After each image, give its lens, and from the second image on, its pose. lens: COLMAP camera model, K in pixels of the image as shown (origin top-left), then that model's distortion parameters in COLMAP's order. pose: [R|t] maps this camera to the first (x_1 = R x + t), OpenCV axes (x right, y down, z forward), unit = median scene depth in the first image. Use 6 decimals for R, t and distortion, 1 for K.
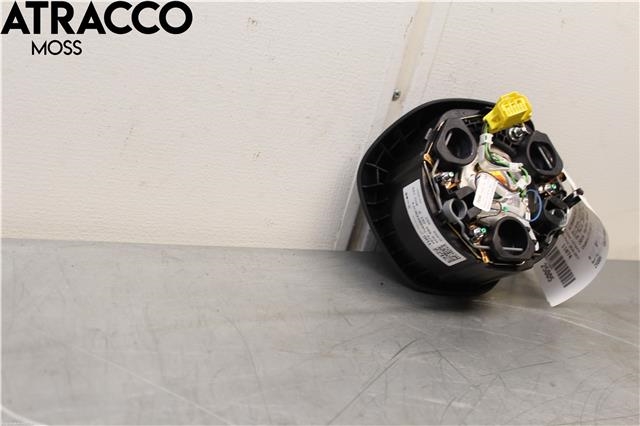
lens RADIAL K [[709.4, 0, 320.0], [0, 709.4, 213.0], [0, 0, 1]] dist [-0.073879, 0.021996]
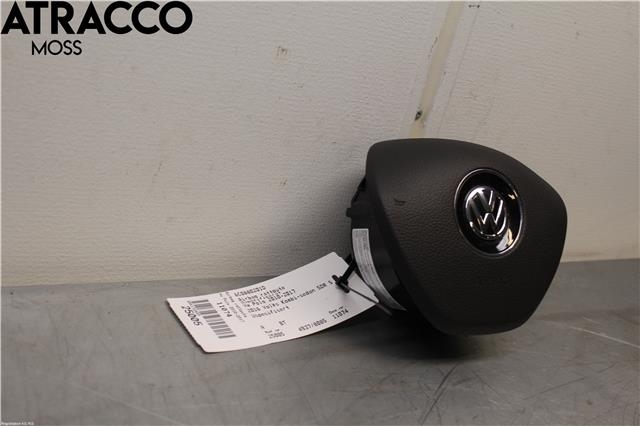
lens RADIAL K [[731.2, 0, 320.0], [0, 731.2, 213.0], [0, 0, 1]] dist [-0.067206, 0.027013]
pose [[0.996430, -0.037992, 0.075395, -0.124622], [0.035273, 0.998690, 0.037074, -0.081541], [-0.076704, -0.034282, 0.996464, -0.007473]]
